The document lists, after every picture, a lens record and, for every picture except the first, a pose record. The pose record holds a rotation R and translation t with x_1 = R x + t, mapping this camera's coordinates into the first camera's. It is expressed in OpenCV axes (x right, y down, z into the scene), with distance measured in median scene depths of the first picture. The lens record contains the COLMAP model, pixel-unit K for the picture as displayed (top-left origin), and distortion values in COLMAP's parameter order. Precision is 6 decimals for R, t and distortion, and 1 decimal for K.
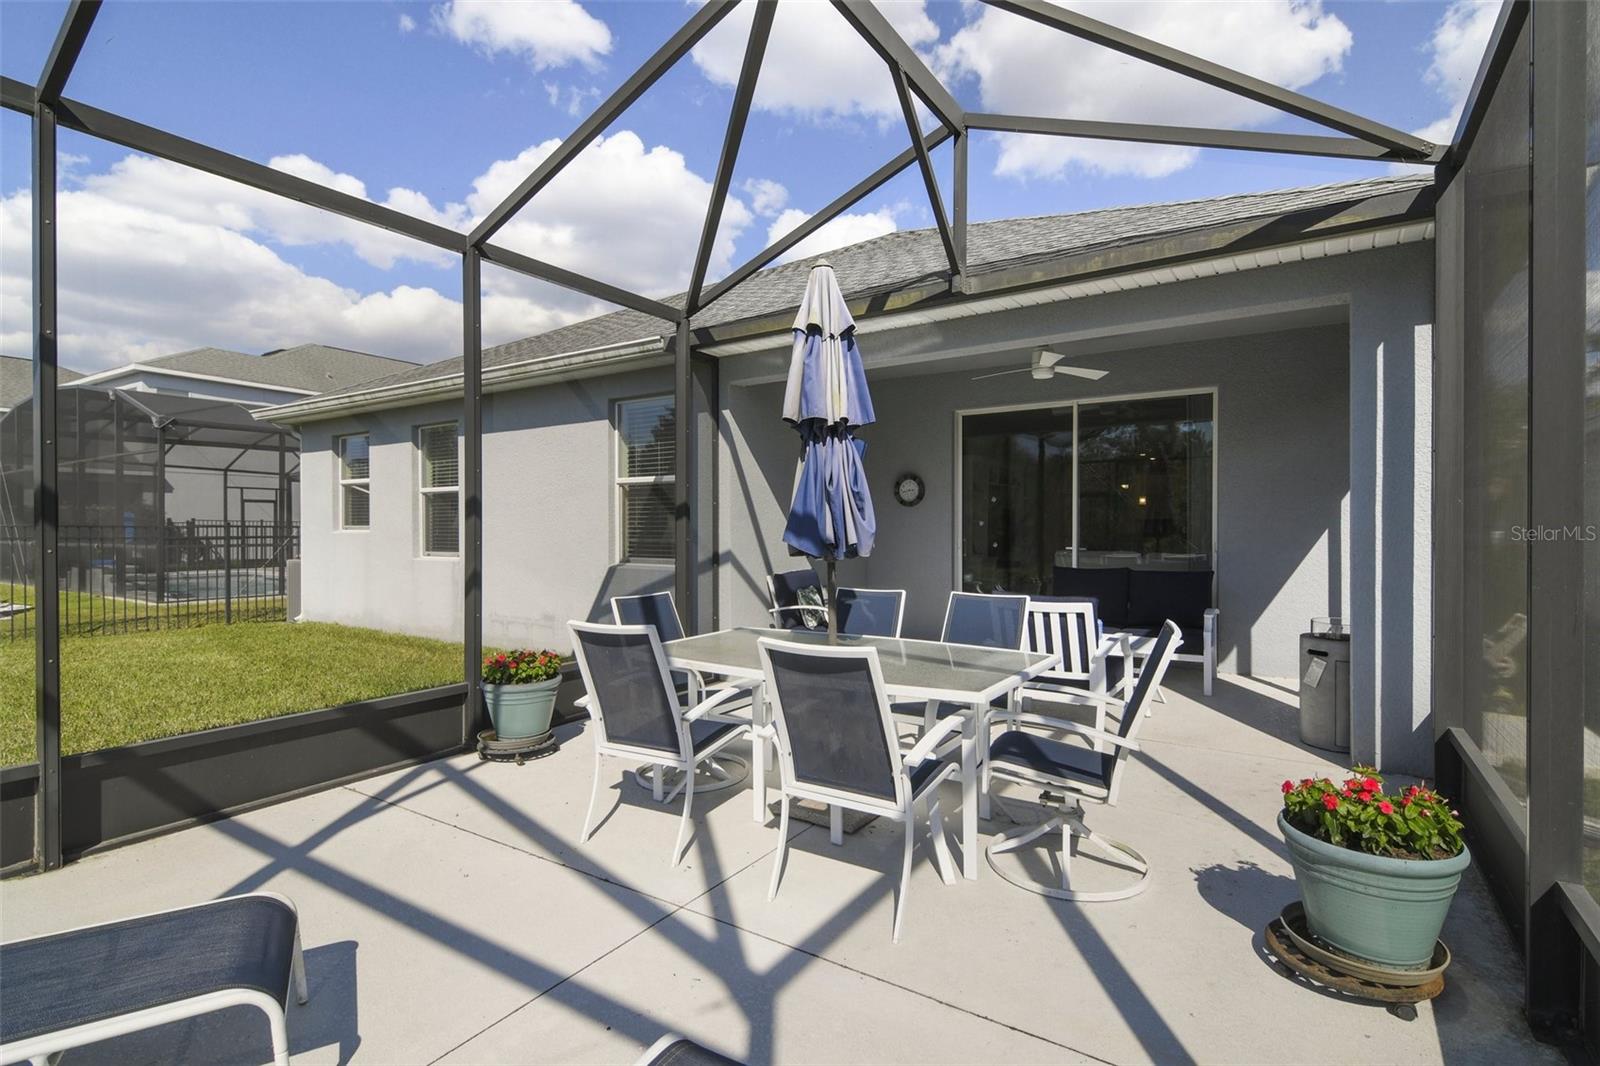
lens RADIAL K [[770.8, 0, 800.5], [0, 770.8, 524.5], [0, 0, 1]] dist [-0.022065, -0.001507]
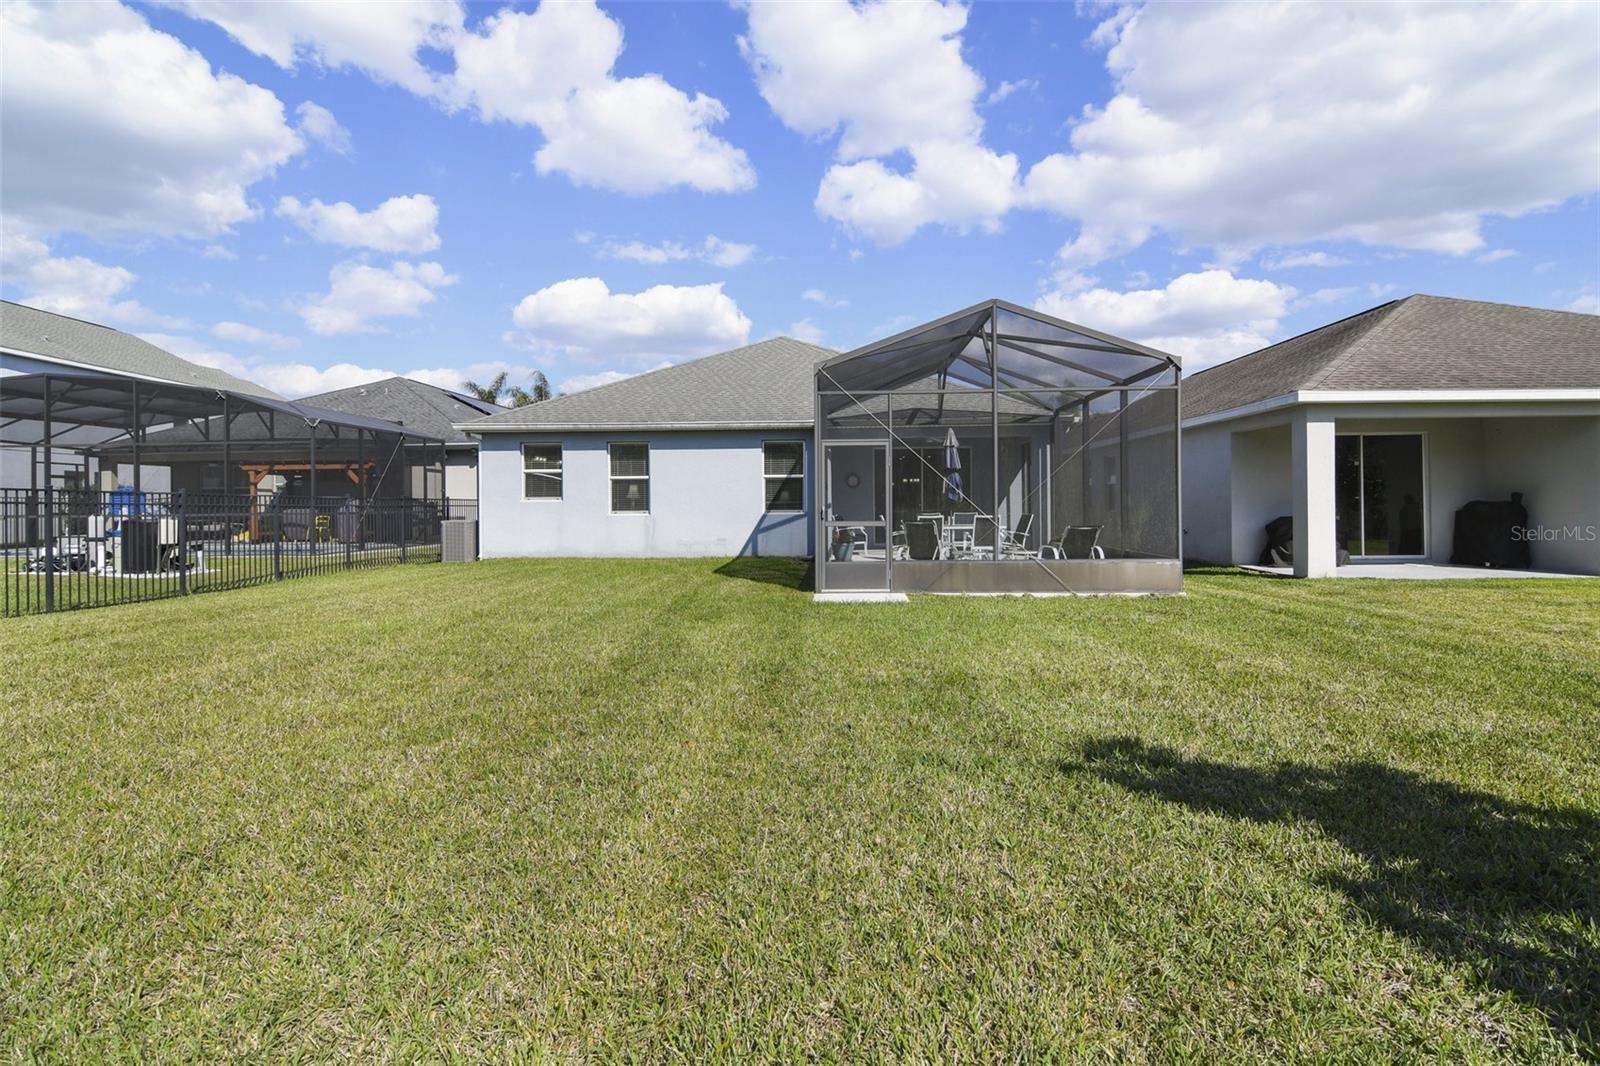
lens RADIAL K [[778.4, 0, 793.4], [0, 778.4, 500.2], [0, 0, 1]] dist [-0.001156, -0.000588]
pose [[0.856130, -0.003947, 0.516745, -1.558651], [0.004911, 0.999988, -0.000497, 0.018064], [-0.516737, 0.002963, 0.856139, -1.170176]]
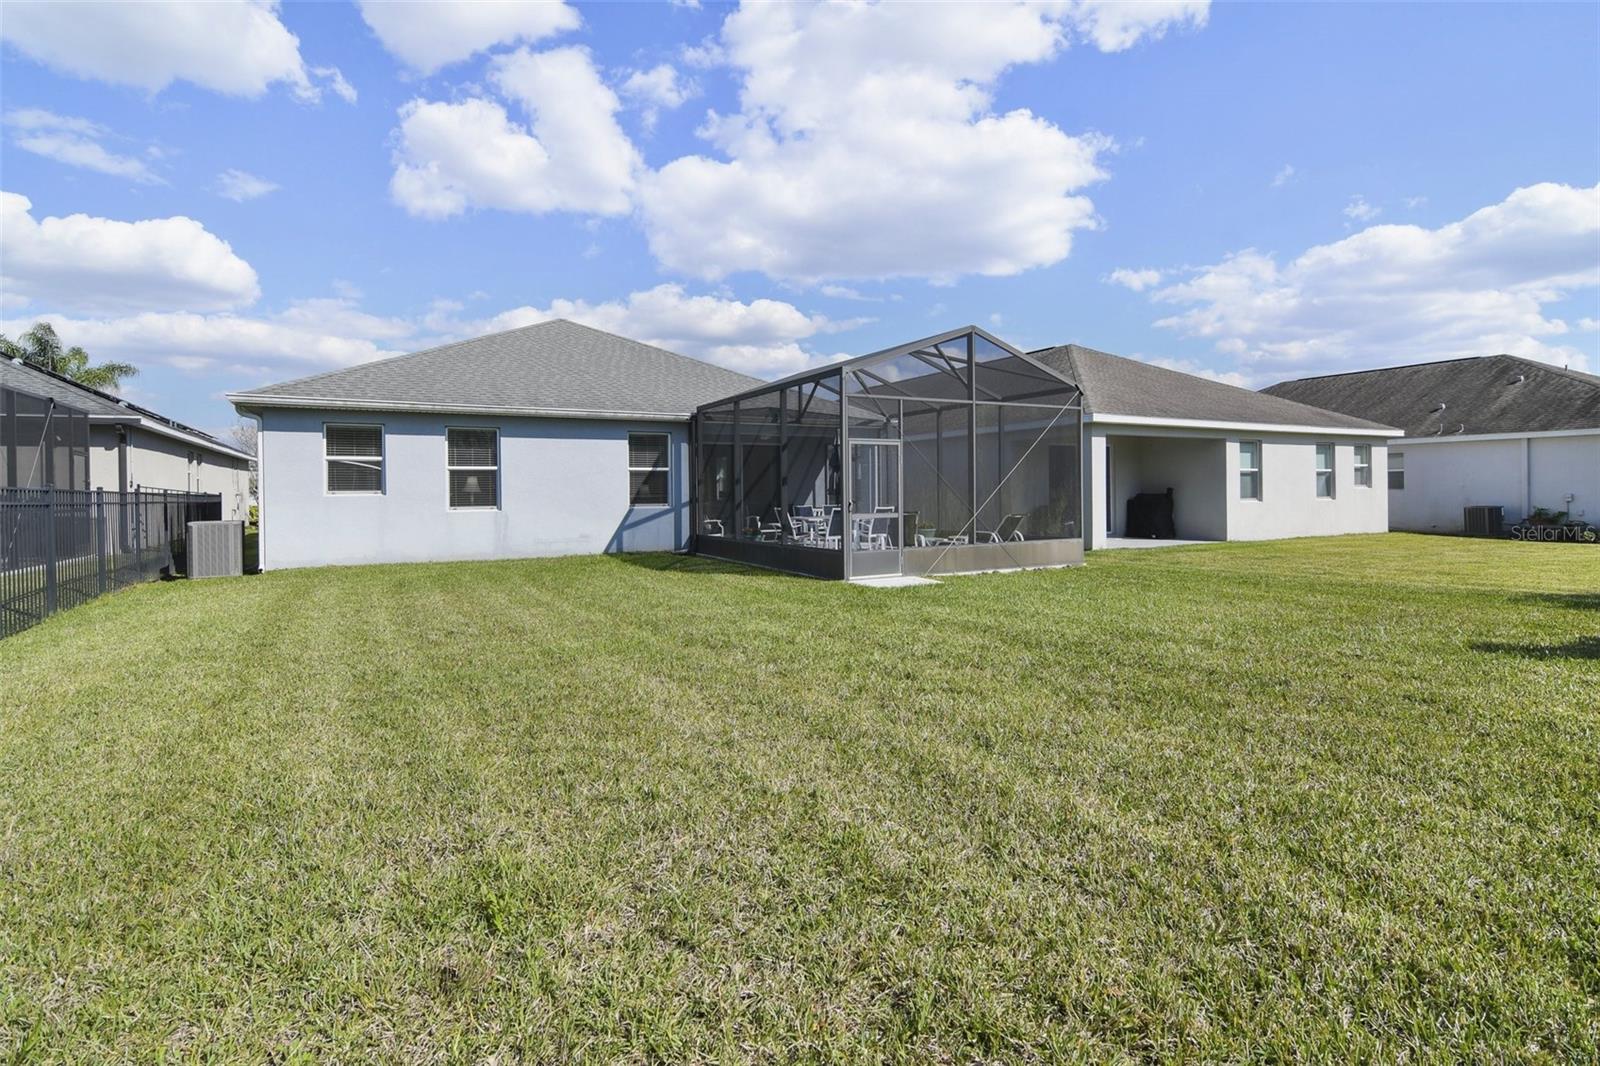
lens RADIAL K [[783.3, 0, 797.0], [0, 783.3, 529.3], [0, 0, 1]] dist [-0.006692, -0.004675]
pose [[0.464409, -0.046224, 0.884413, -2.292643], [0.005030, 0.998759, 0.049559, 0.007326], [-0.885606, -0.018567, 0.464065, -0.532701]]
